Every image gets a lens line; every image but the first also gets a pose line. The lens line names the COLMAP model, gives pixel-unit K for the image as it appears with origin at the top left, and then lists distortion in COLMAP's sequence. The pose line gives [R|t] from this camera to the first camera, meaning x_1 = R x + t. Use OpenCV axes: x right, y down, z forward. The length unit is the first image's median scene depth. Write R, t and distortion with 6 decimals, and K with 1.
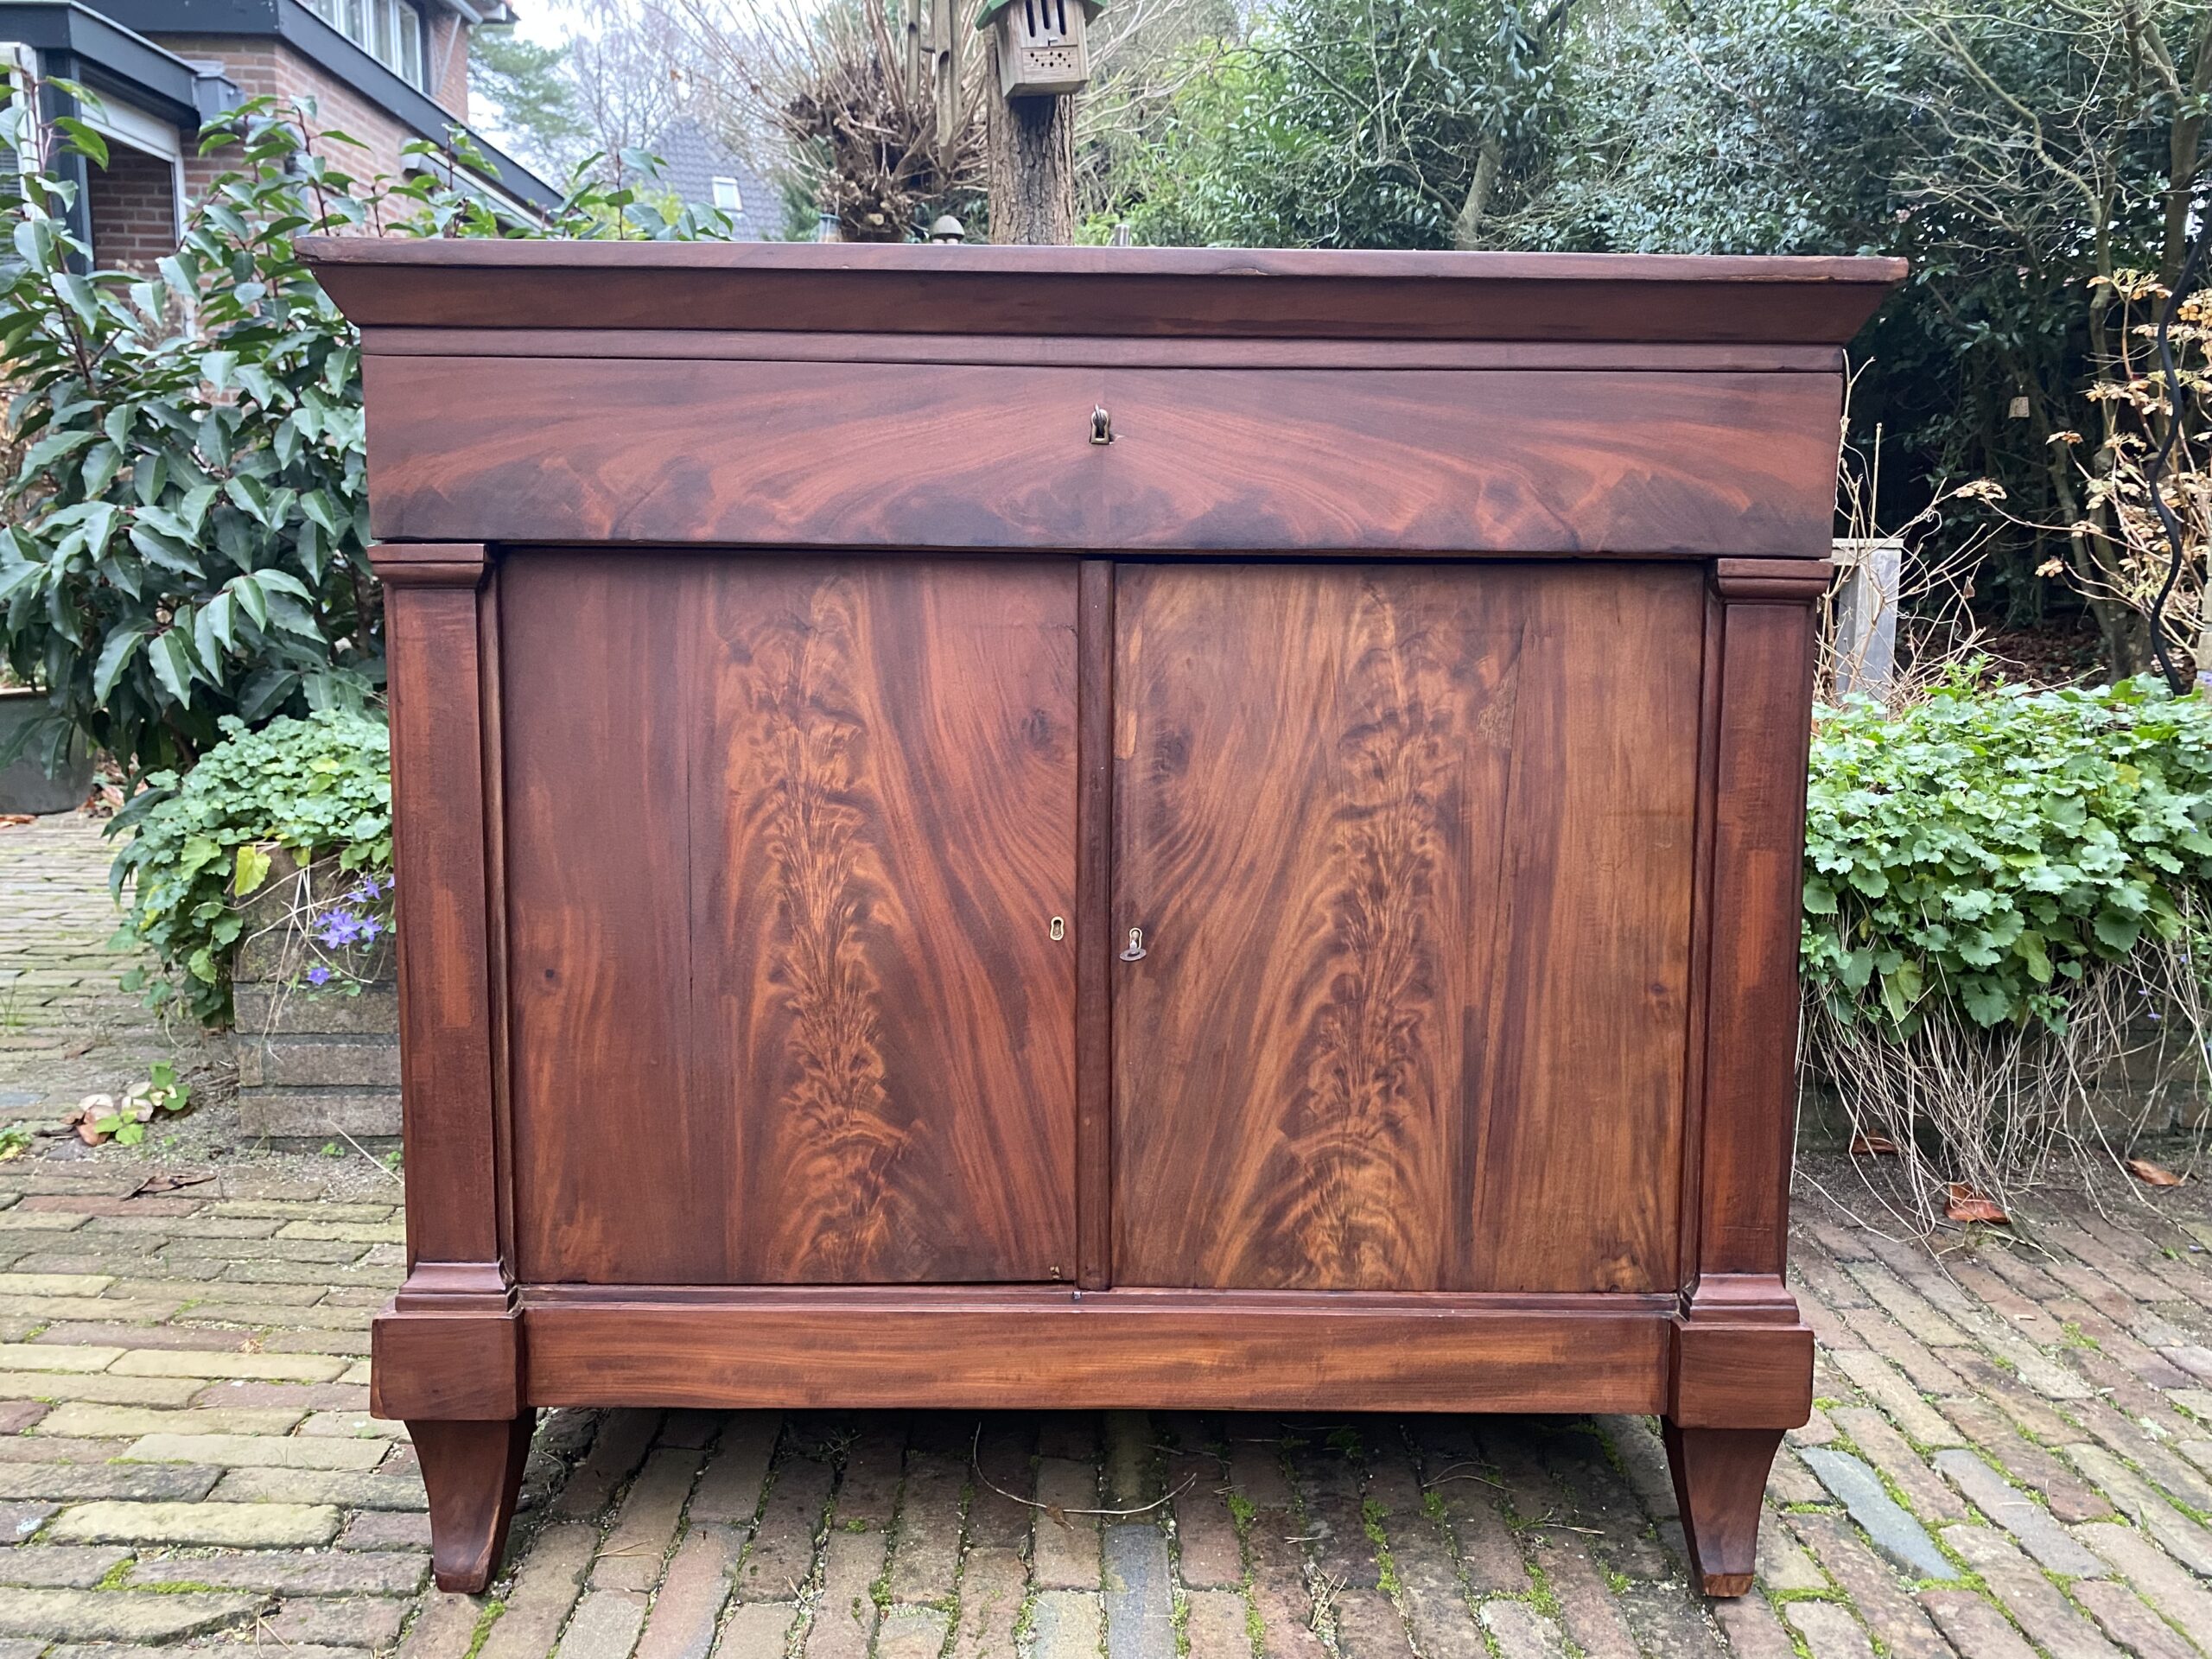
lens RADIAL K [[1699.8, 0, 1113.3], [0, 1699.8, 817.0], [0, 0, 1]] dist [0.015488, -0.005936]
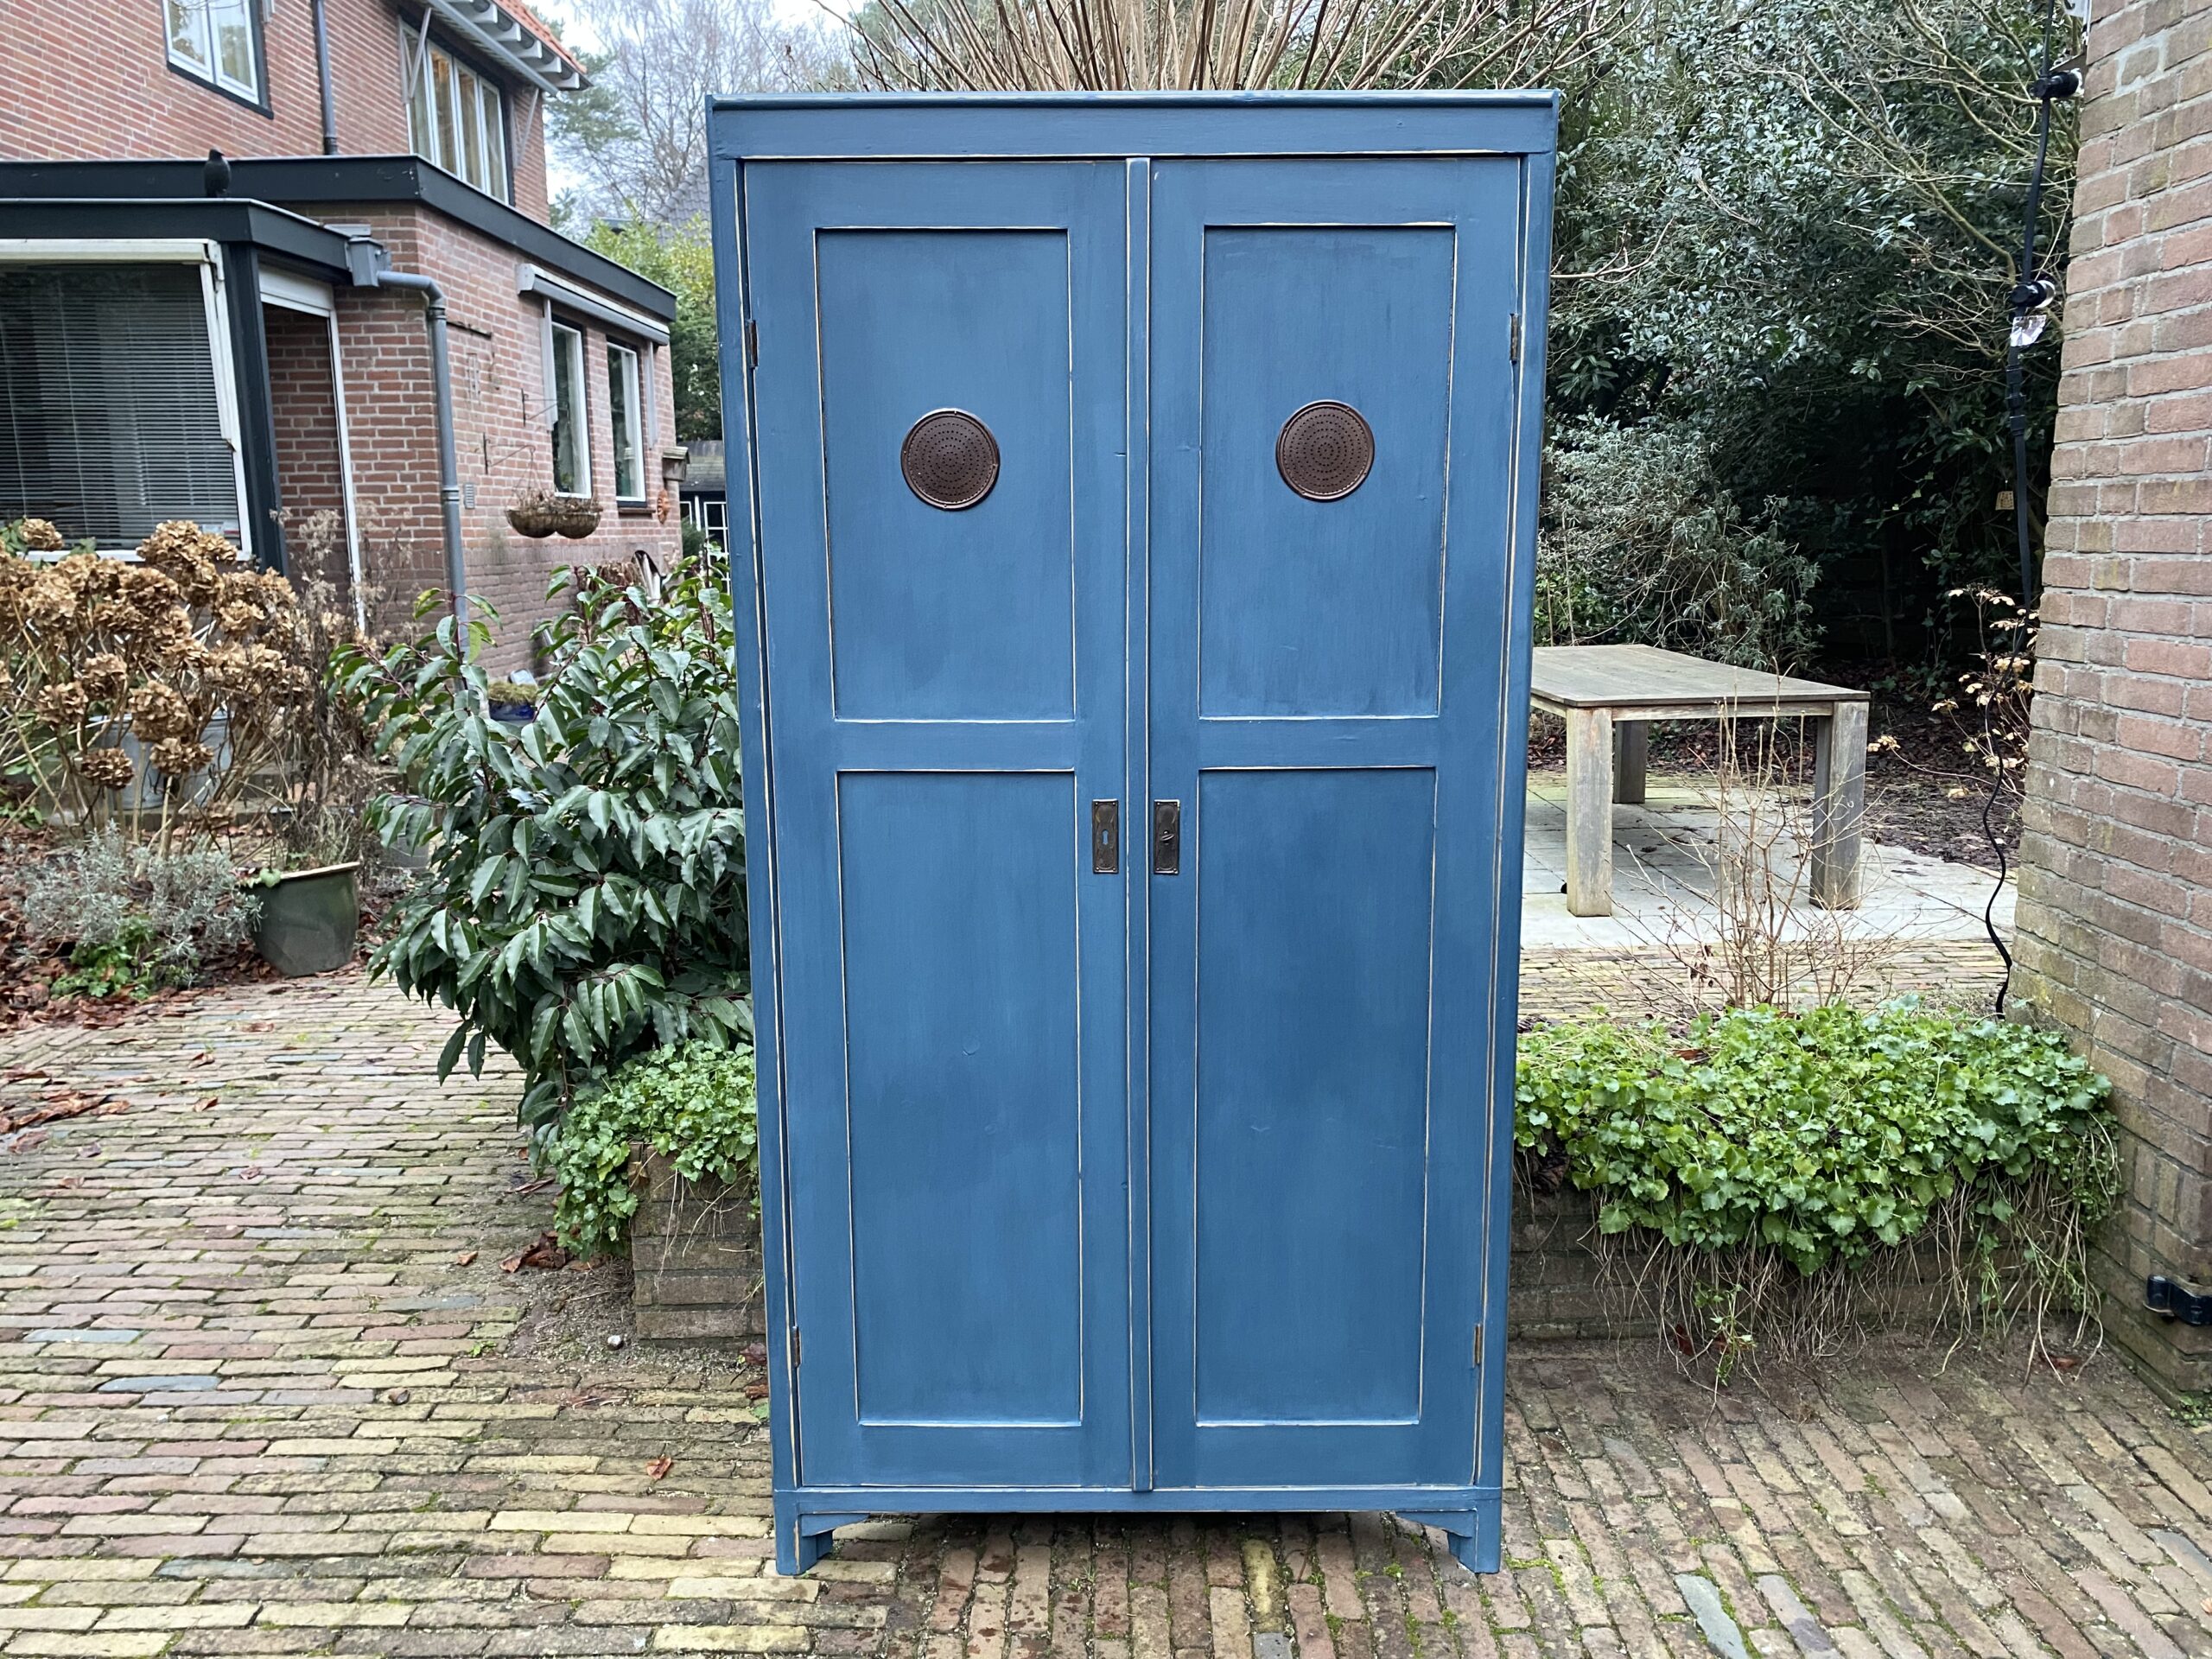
lens RADIAL K [[1699.8, 0, 1115.5], [0, 1699.8, 818.1], [0, 0, 1]] dist [0.015488, -0.005936]
pose [[0.999279, -0.023424, -0.029890, -0.057201], [0.024053, 0.999493, 0.020852, -0.345977], [0.029386, -0.021556, 0.999336, -0.544332]]
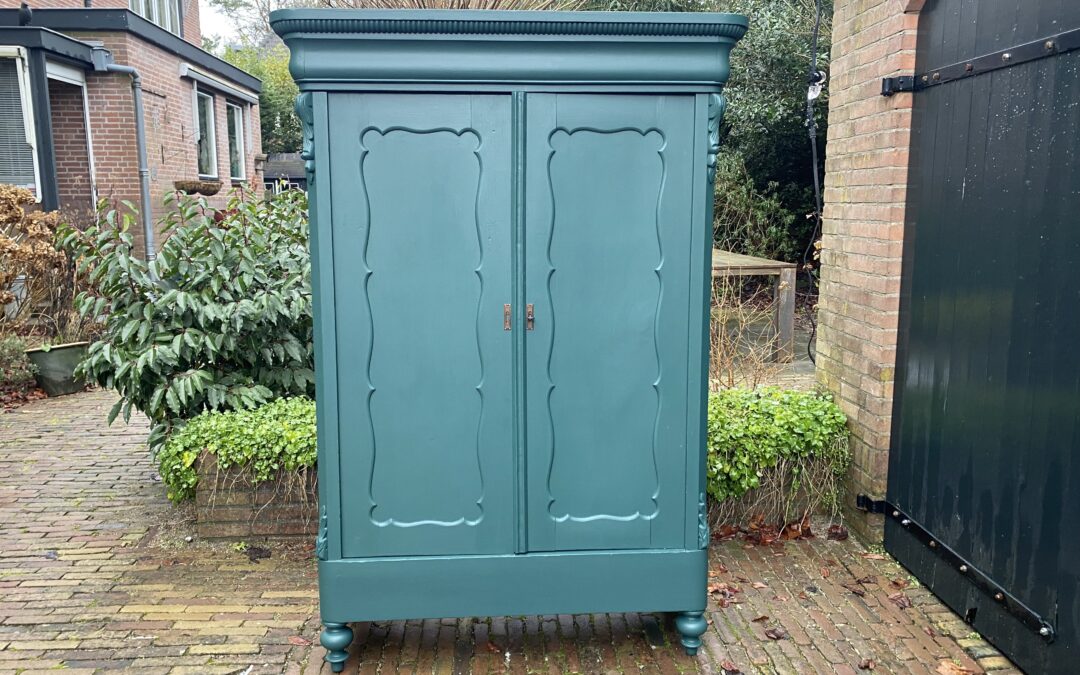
lens RADIAL K [[829.6, 0, 543.5], [0, 829.6, 333.1], [0, 0, 1]] dist [0.016363, -0.006290]
pose [[0.999176, -0.025119, 0.031885, 0.121377], [0.024807, 0.999641, 0.010135, -0.245569], [-0.032128, -0.009336, 0.999440, -0.724833]]
